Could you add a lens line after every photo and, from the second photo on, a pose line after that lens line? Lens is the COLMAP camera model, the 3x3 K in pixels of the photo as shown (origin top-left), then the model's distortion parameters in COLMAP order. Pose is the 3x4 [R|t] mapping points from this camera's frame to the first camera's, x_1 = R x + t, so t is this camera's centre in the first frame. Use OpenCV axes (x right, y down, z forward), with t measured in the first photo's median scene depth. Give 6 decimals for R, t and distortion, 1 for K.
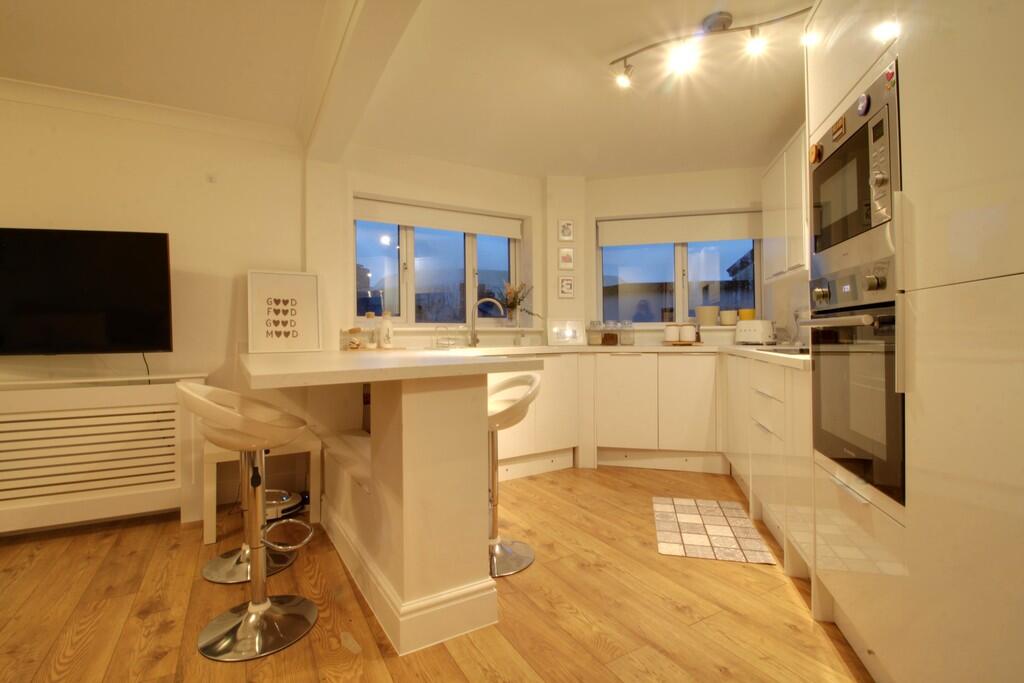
lens RADIAL K [[474.2, 0, 513.9], [0, 474.2, 329.7], [0, 0, 1]] dist [0.001162, -0.013114]
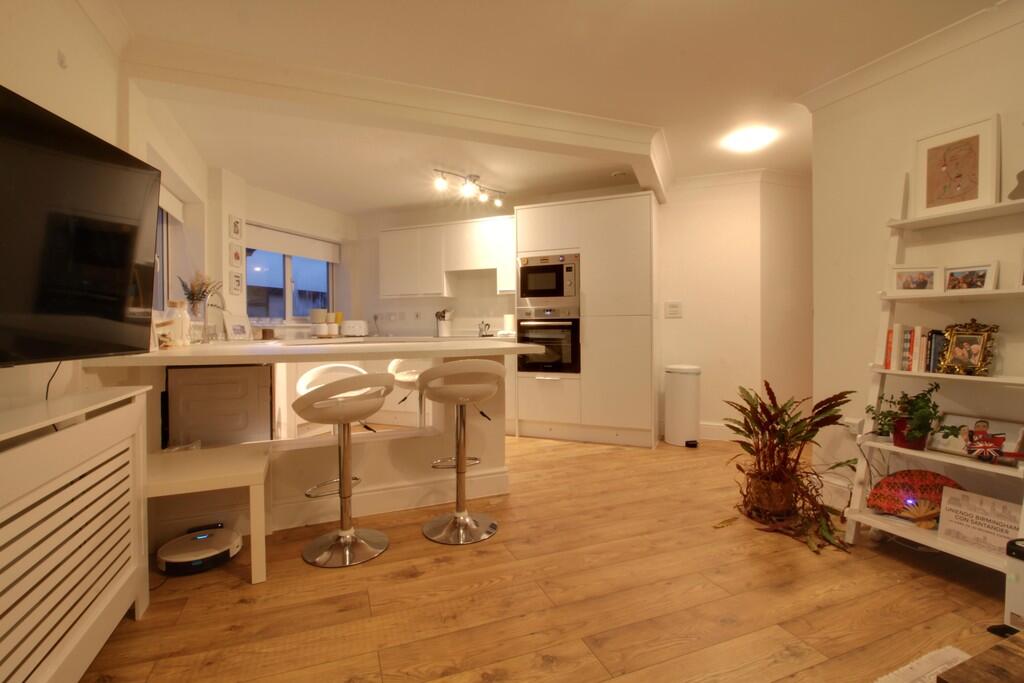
lens RADIAL K [[474.2, 0, 513.9], [0, 474.2, 329.7], [0, 0, 1]] dist [0.001162, -0.013114]
pose [[0.149729, 0.002135, 0.988725, -0.942750], [-0.002922, 0.999994, -0.001717, 0.010921], [-0.988723, -0.002632, 0.149735, 0.300477]]
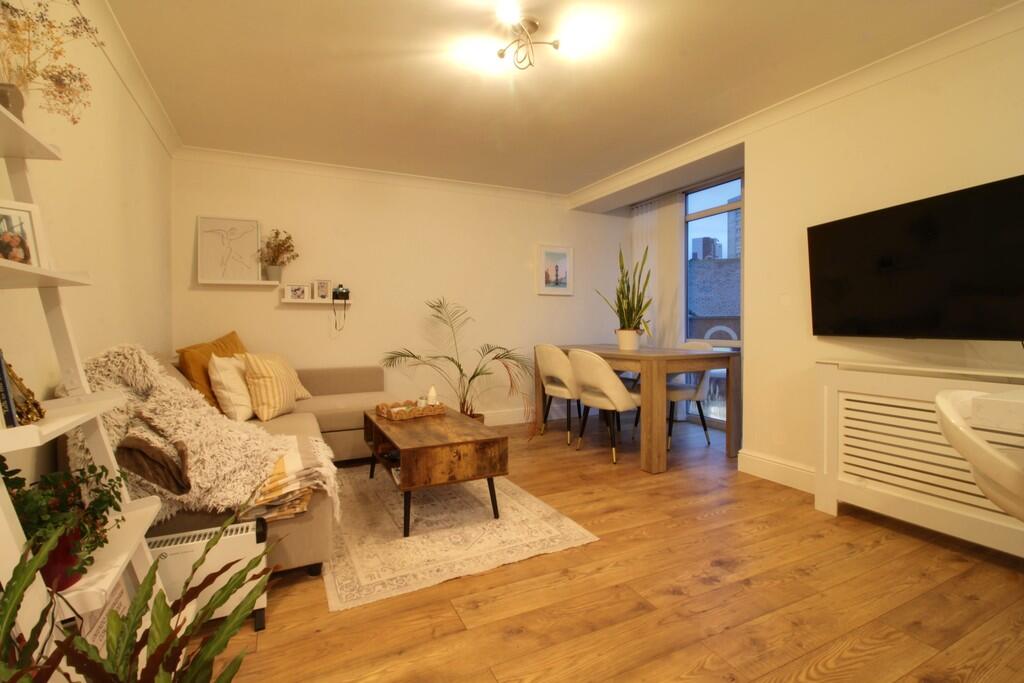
lens RADIAL K [[474.2, 0, 513.9], [0, 474.2, 329.7], [0, 0, 1]] dist [0.001162, -0.013114]
pose [[-0.069775, 0.026295, -0.997216, -0.002050], [0.016233, 0.999550, 0.025221, -0.000177], [0.997431, -0.014428, -0.070170, 0.194478]]
